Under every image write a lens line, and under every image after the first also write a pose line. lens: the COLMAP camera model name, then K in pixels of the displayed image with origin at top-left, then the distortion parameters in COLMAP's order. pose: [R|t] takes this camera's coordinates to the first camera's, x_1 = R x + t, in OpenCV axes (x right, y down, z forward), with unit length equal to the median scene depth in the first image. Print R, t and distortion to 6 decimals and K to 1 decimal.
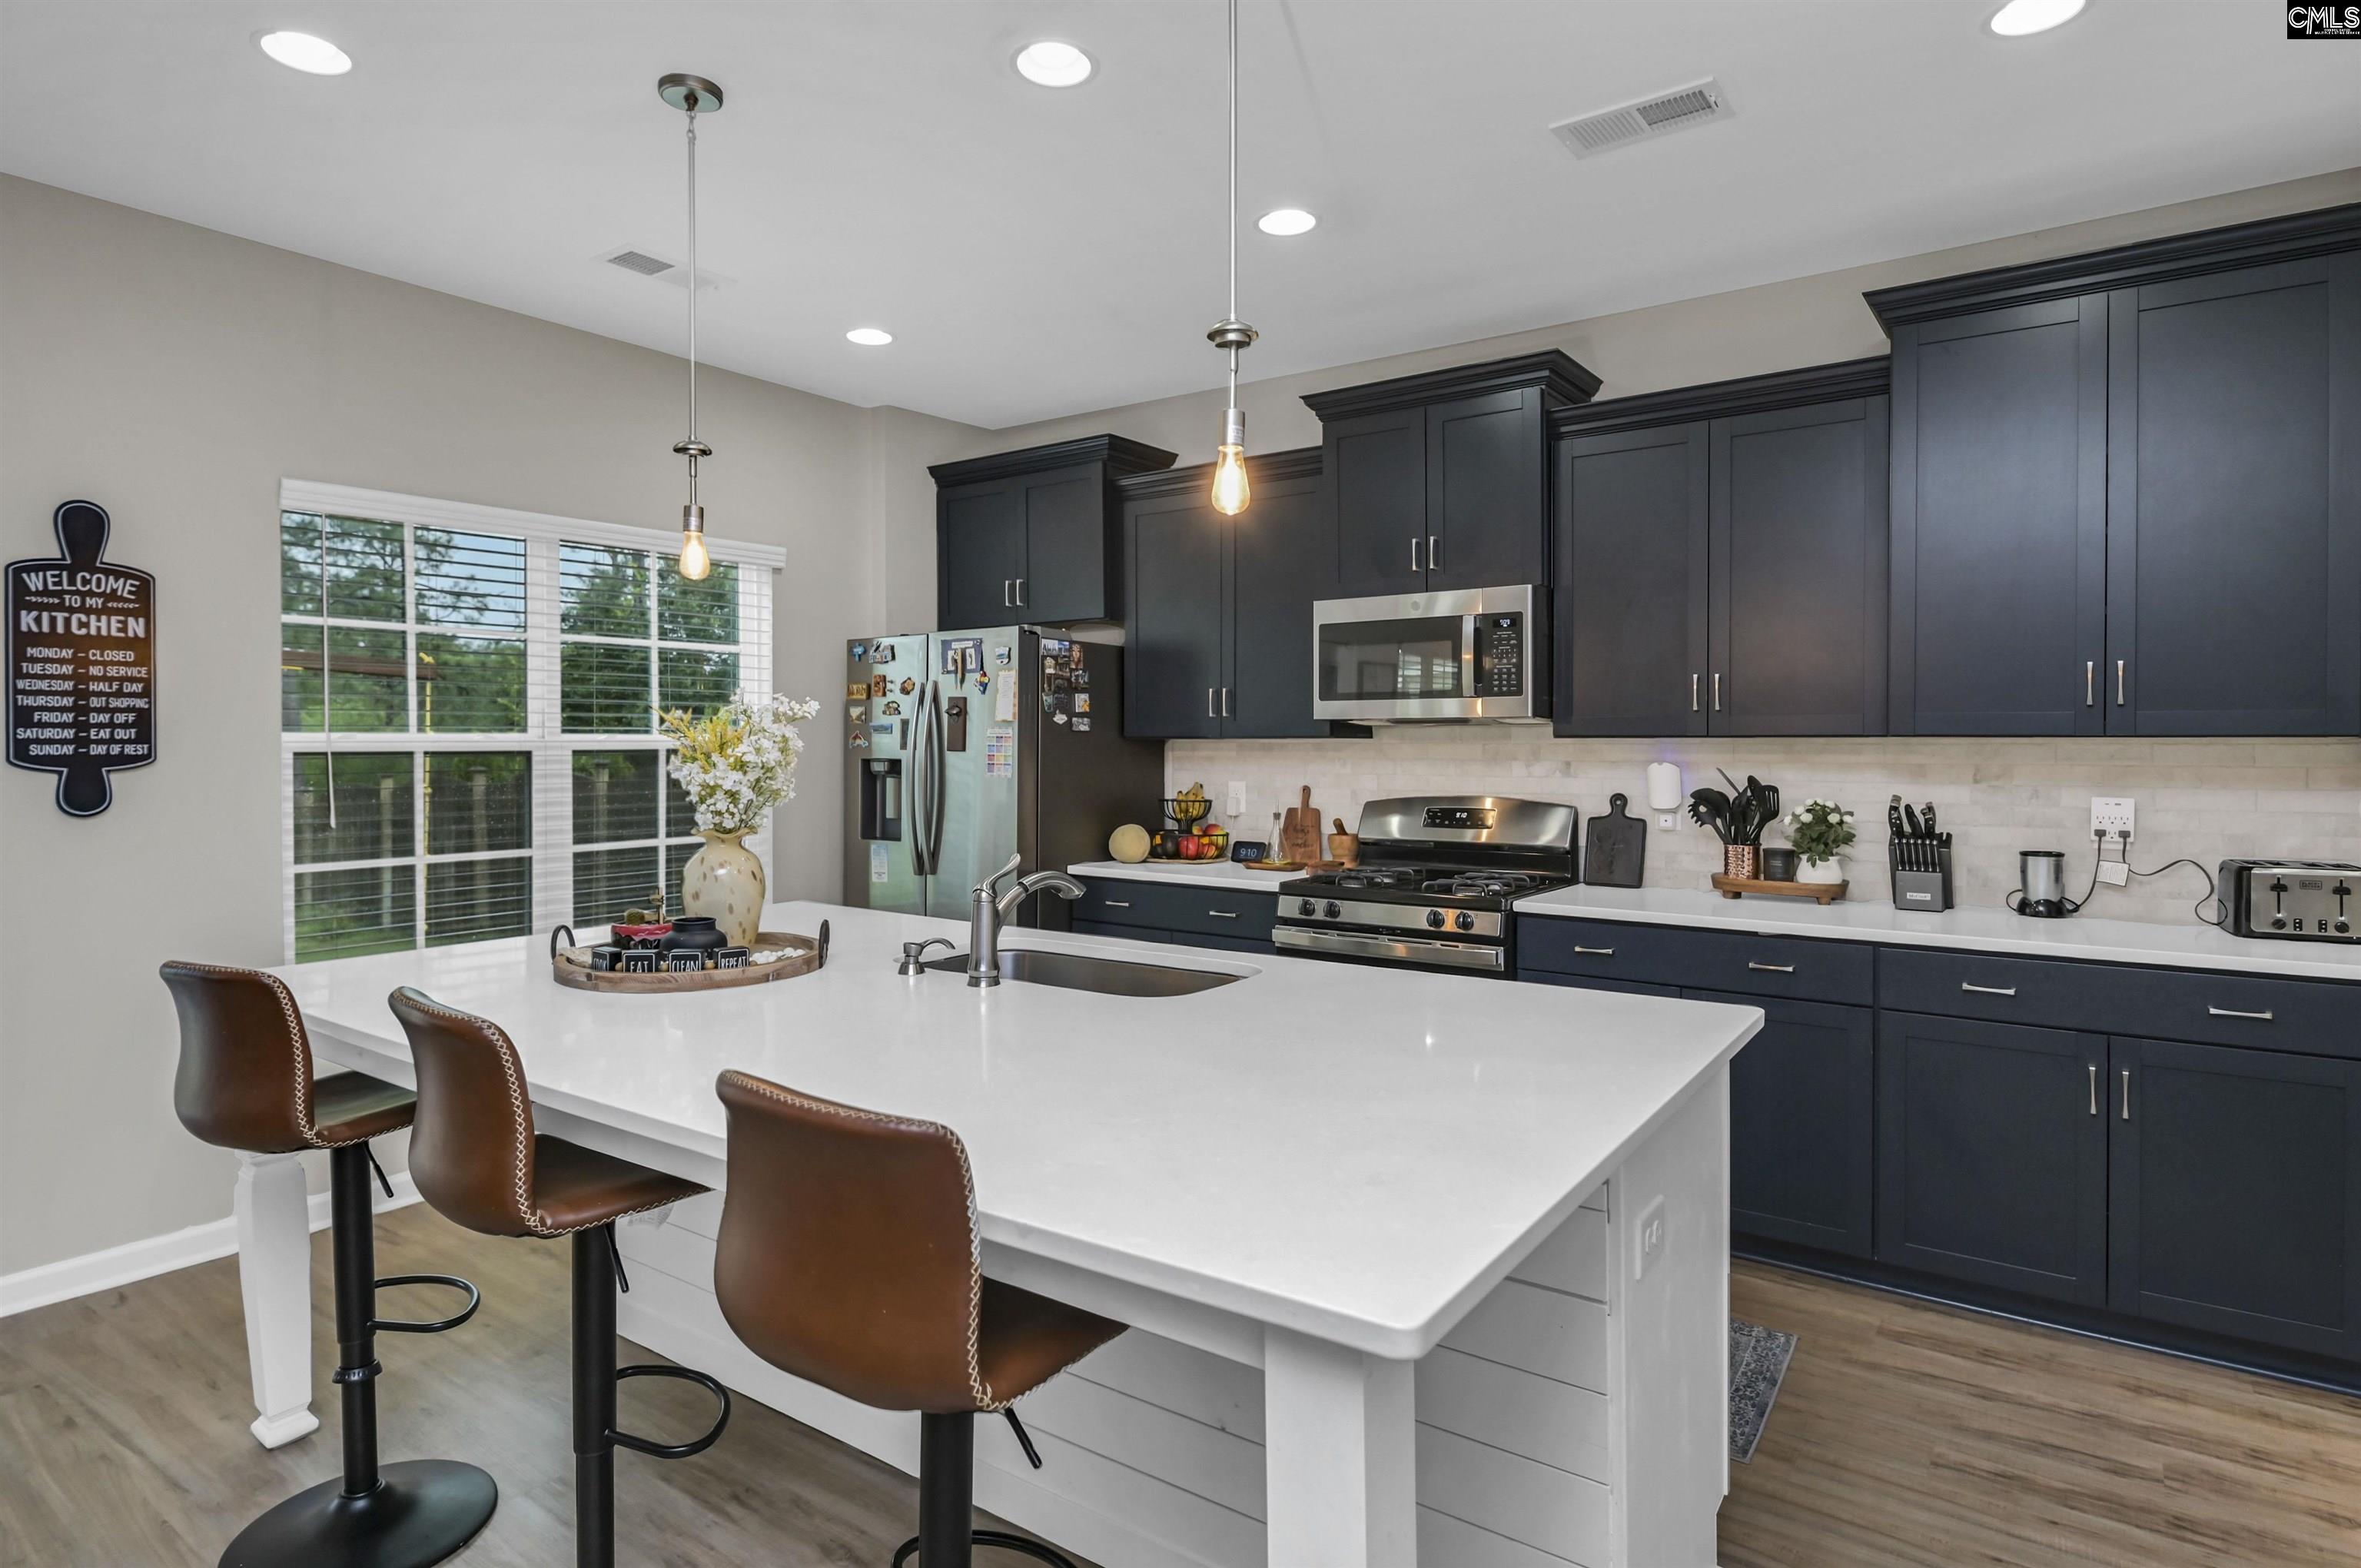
lens RADIAL K [[1277.8, 0, 1179.5], [0, 1277.8, 751.2], [0, 0, 1]] dist [-0.002346, 0.000096]
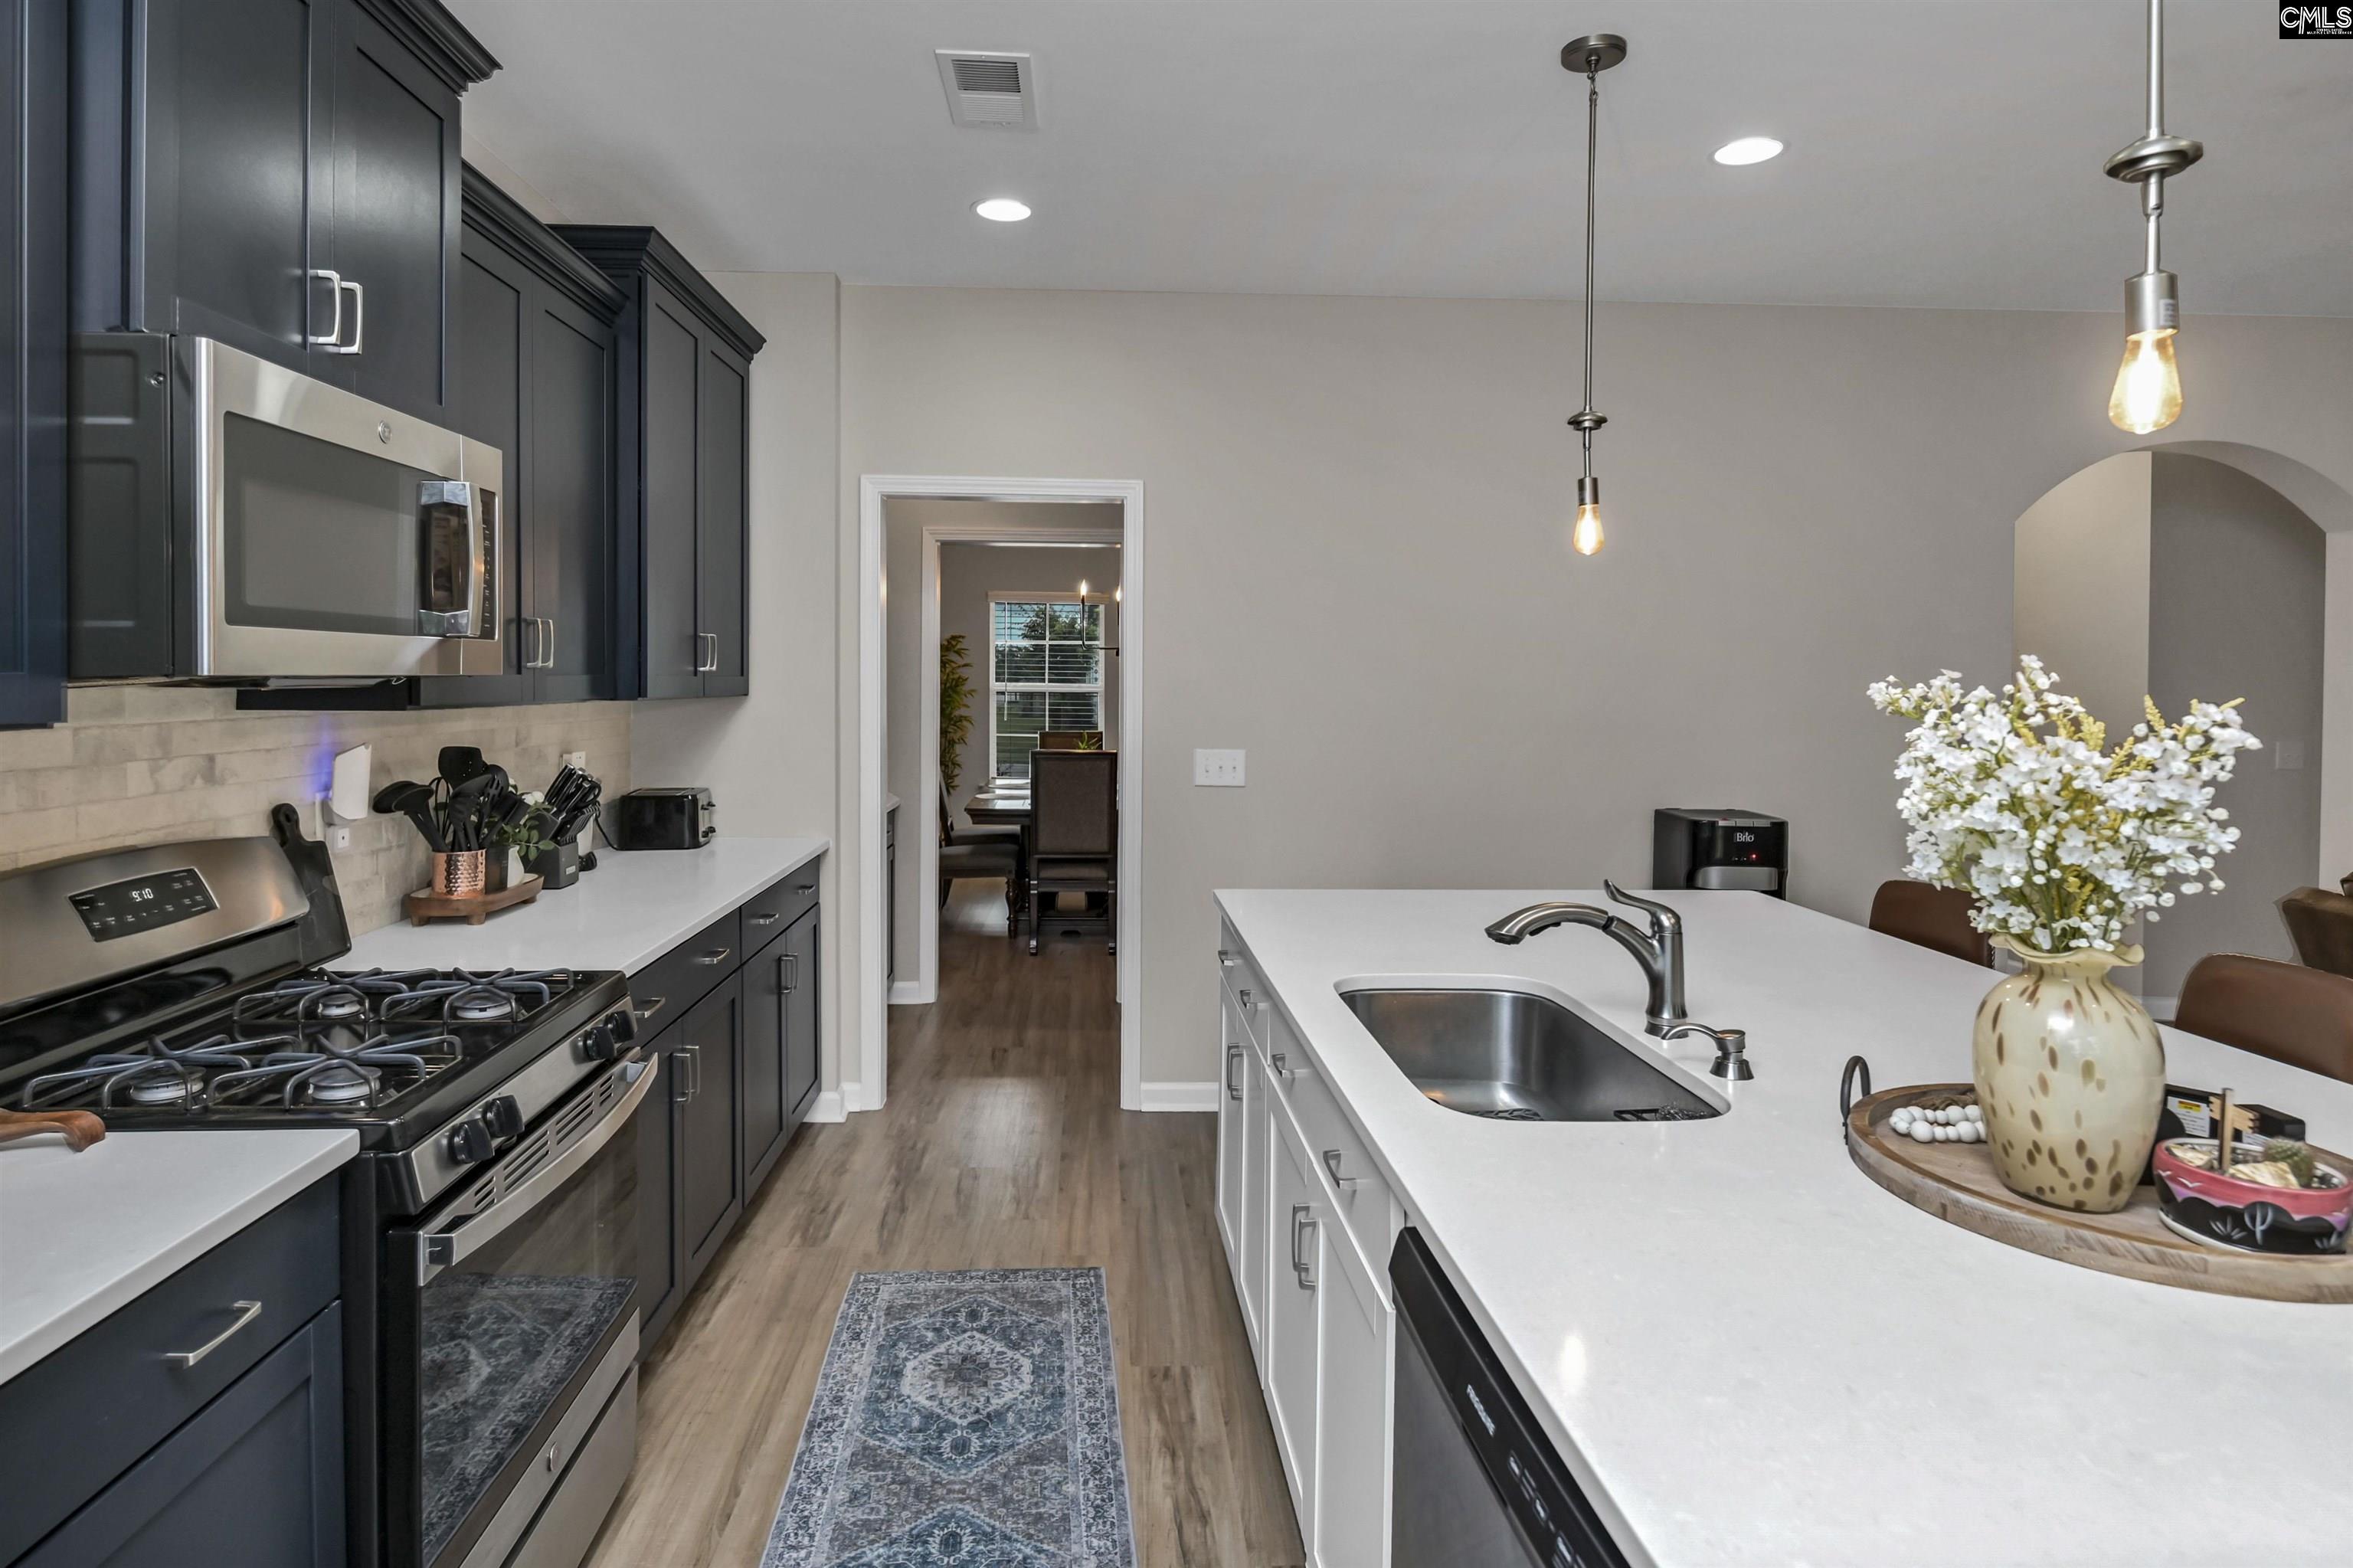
lens RADIAL K [[1269.2, 0, 1136.7], [0, 1269.2, 696.7], [0, 0, 1]] dist [0.002053, 0.000146]
pose [[-0.626371, -0.017934, 0.779319, -0.368839], [-0.004675, 0.999804, 0.019250, -0.030284], [-0.779511, 0.008414, -0.626332, 1.154915]]
